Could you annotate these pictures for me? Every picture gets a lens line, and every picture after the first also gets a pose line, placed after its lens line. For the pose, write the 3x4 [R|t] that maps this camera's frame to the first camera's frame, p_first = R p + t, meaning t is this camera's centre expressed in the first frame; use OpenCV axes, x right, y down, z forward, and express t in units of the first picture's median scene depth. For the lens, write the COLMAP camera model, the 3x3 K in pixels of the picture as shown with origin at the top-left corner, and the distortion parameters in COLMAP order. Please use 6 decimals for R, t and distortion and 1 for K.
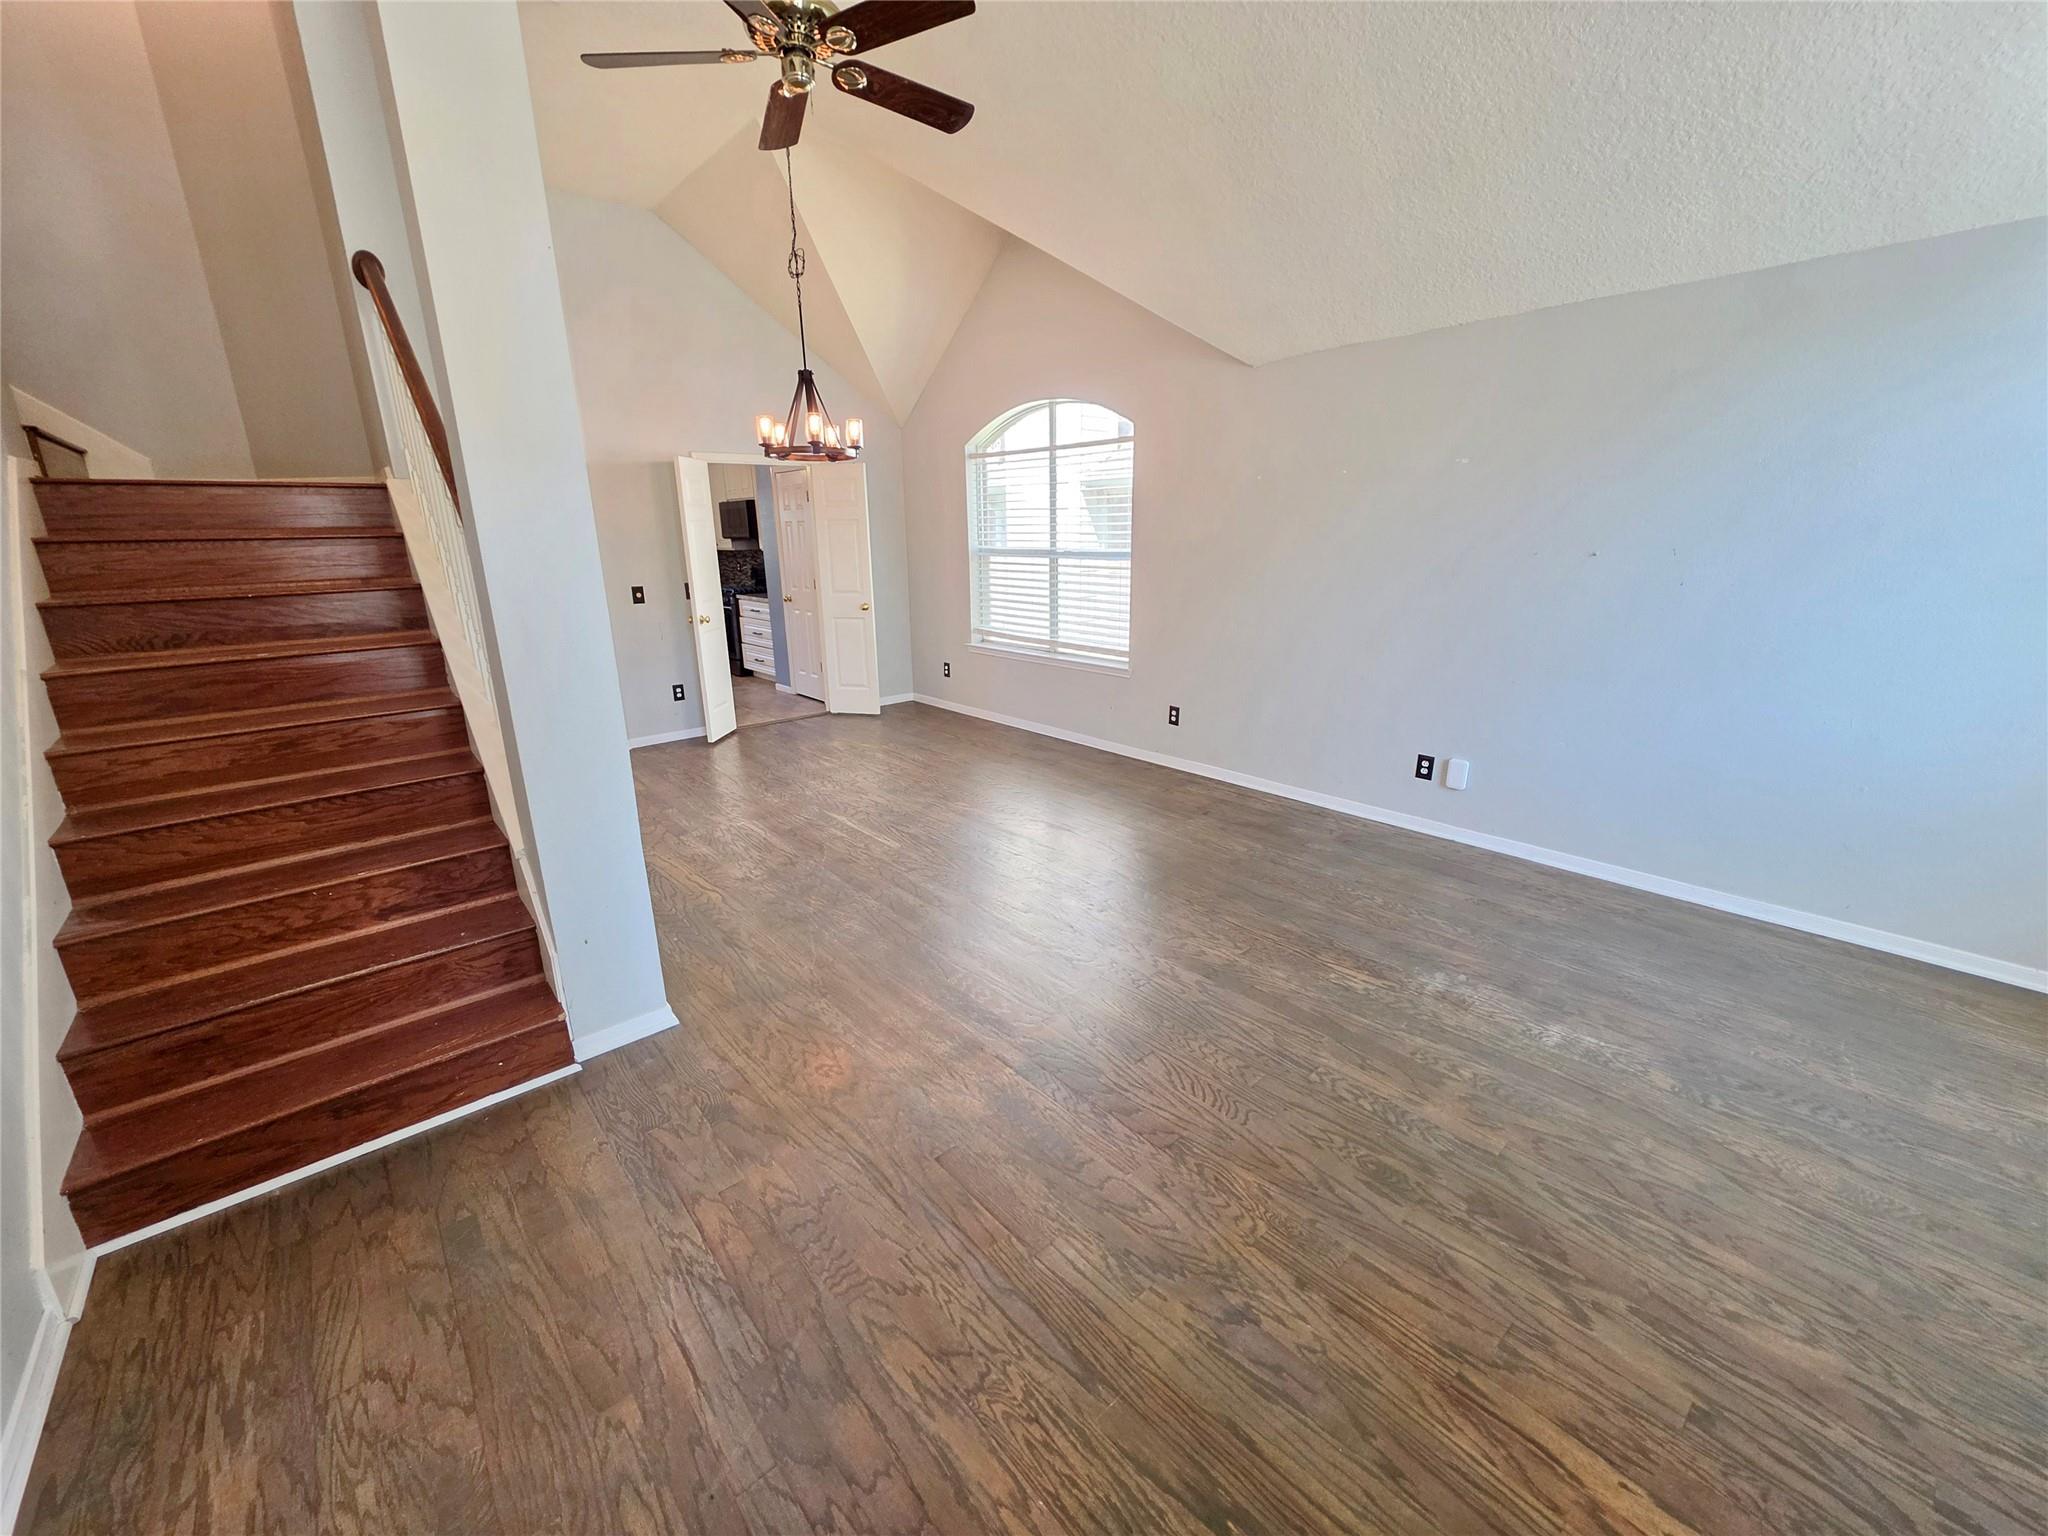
lens RADIAL K [[826.2, 0, 1019.6], [0, 826.2, 765.3], [0, 0, 1]] dist [-0.003987, 0.000532]
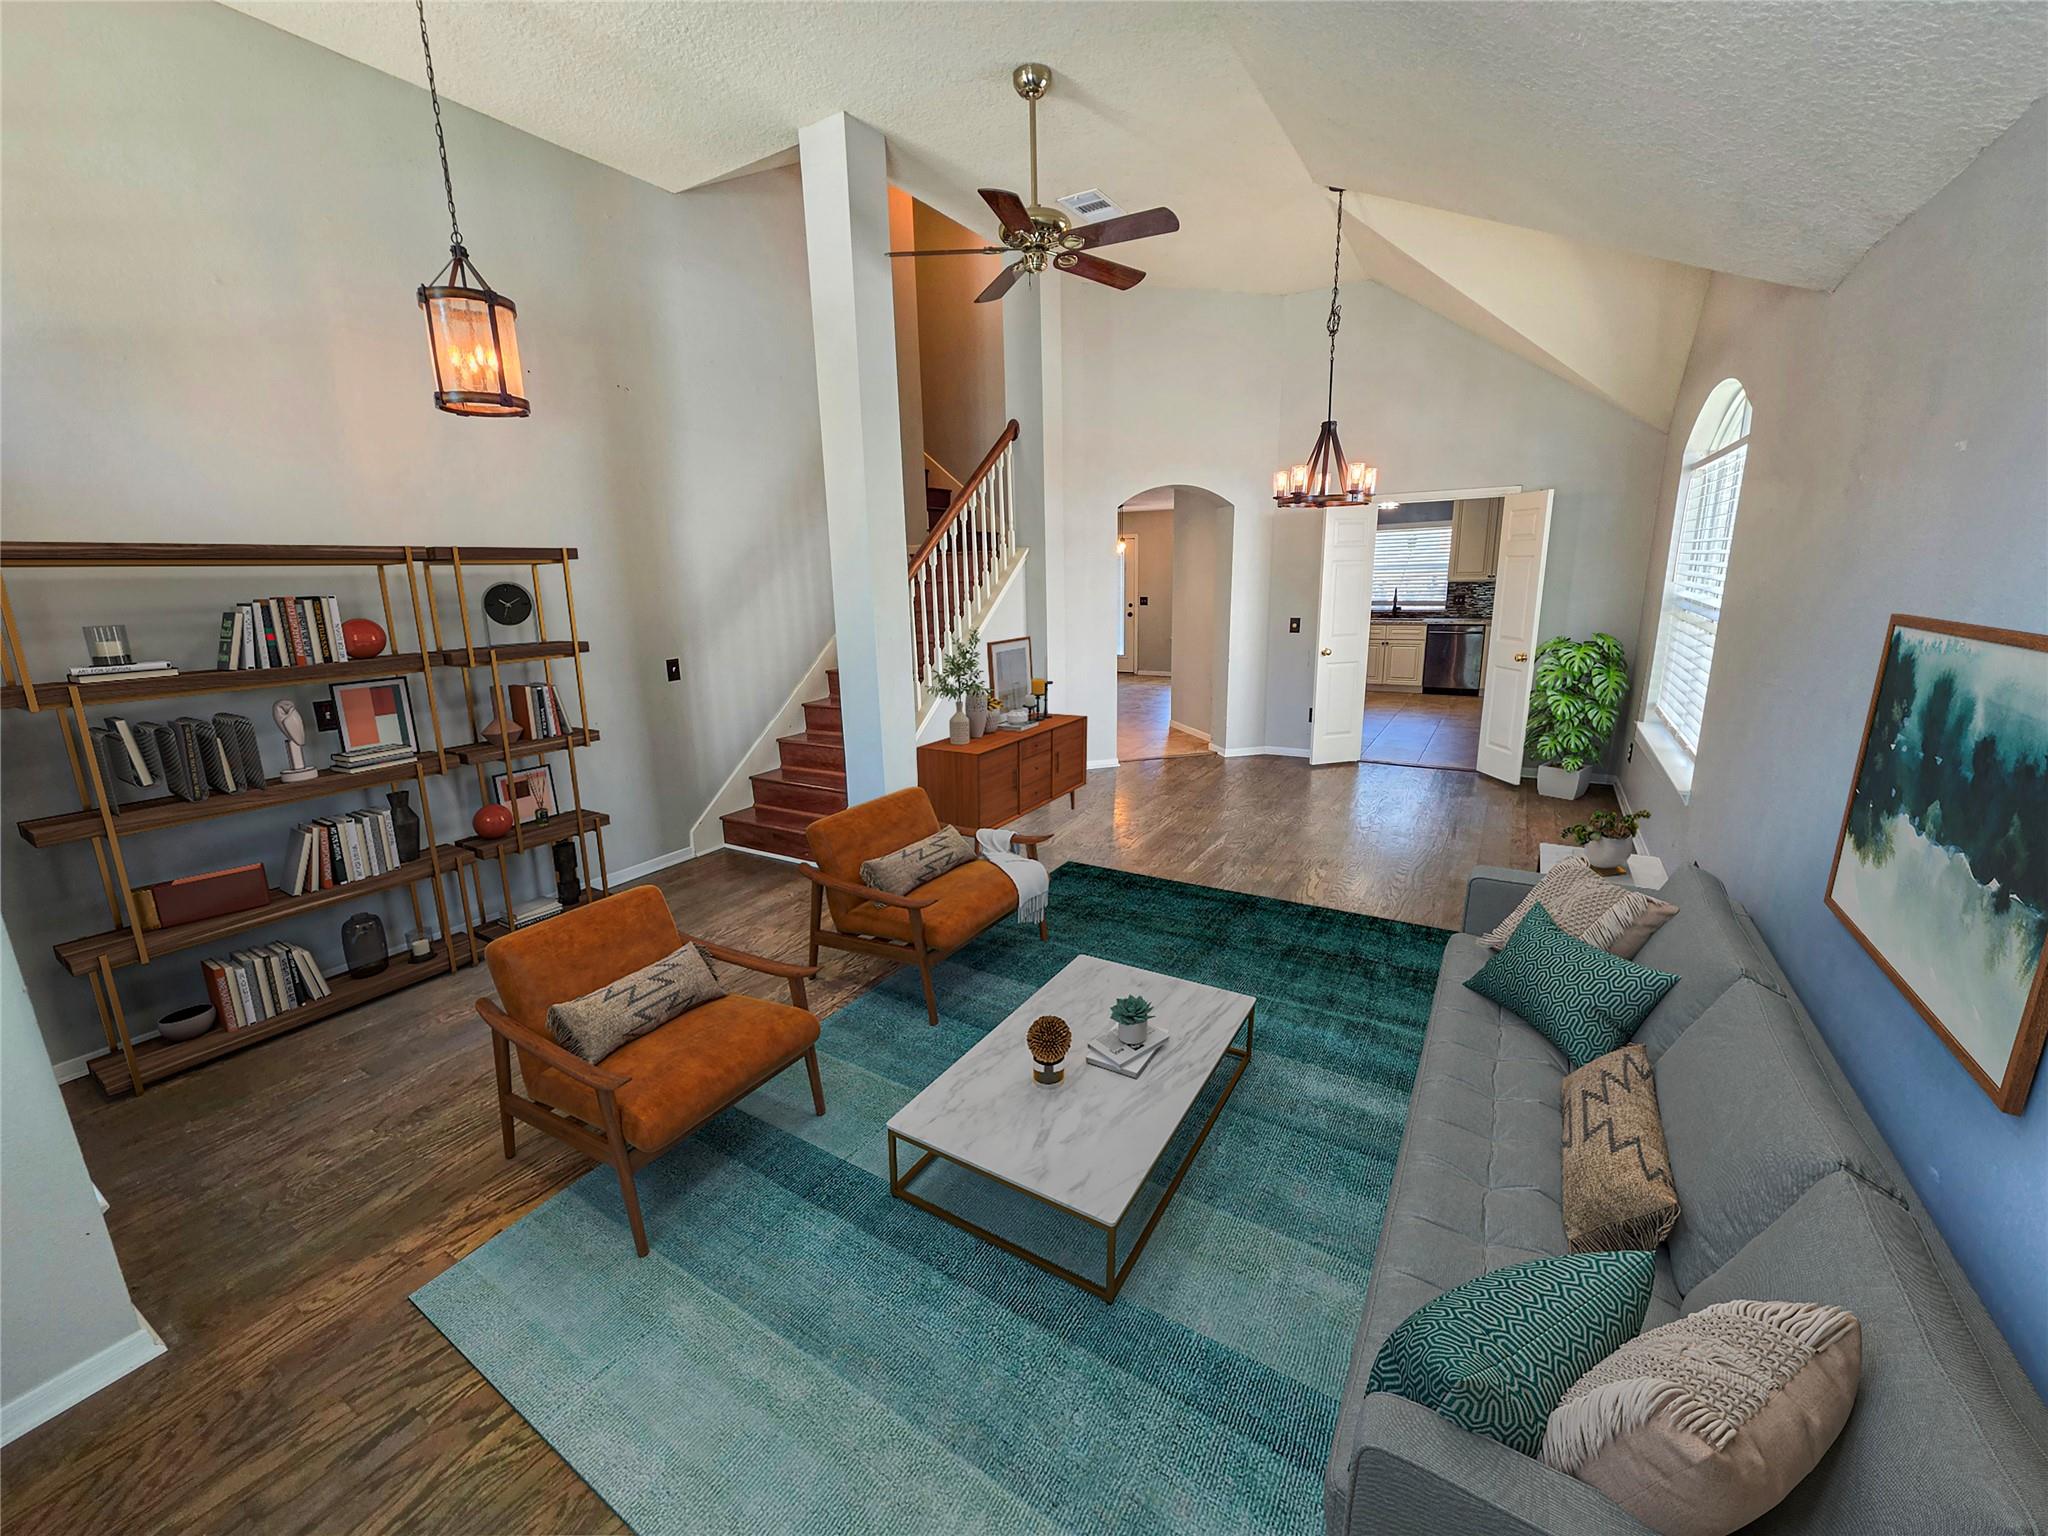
lens RADIAL K [[826.2, 0, 1019.6], [0, 826.2, 765.3], [0, 0, 1]] dist [-0.003987, 0.000532]
pose [[0.309787, 0.226582, -0.923413, 0.757644], [-0.243034, 0.957798, 0.153486, -0.148650], [0.919220, 0.176873, 0.351781, 0.399450]]
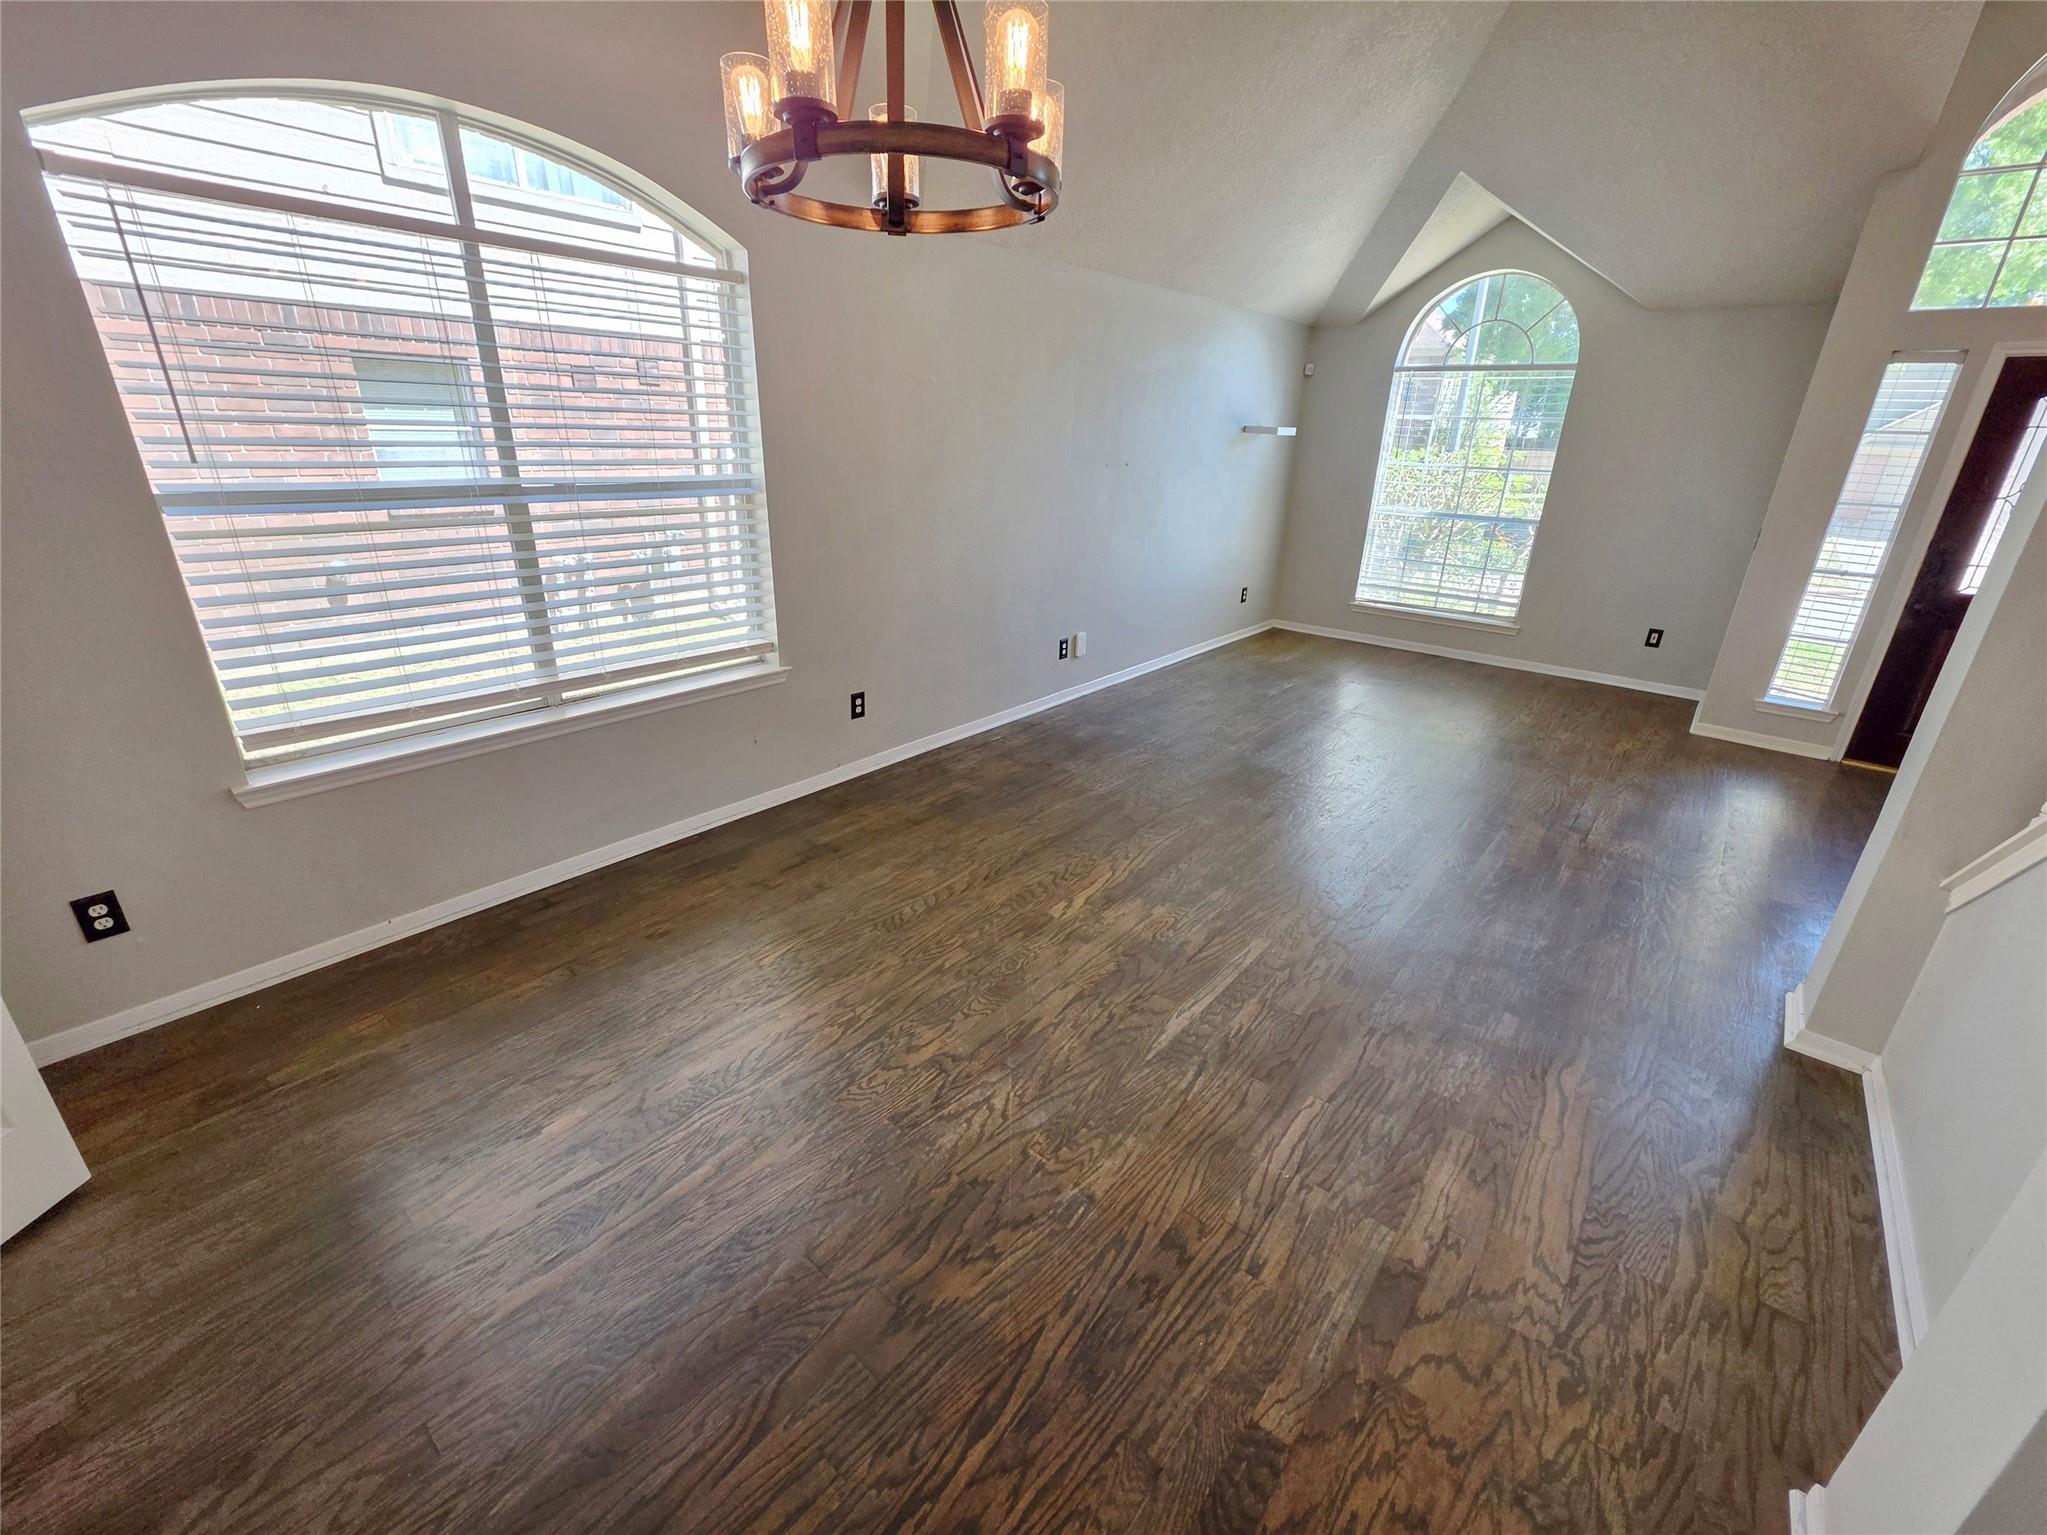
lens RADIAL K [[826.2, 0, 1034.0], [0, 826.2, 762.8], [0, 0, 1]] dist [-0.001388, -0.000041]
pose [[-0.164610, -0.361027, 0.917912, -0.691142], [0.249071, 0.885235, 0.392841, -0.345312], [-0.954394, 0.293290, -0.055797, 1.187767]]
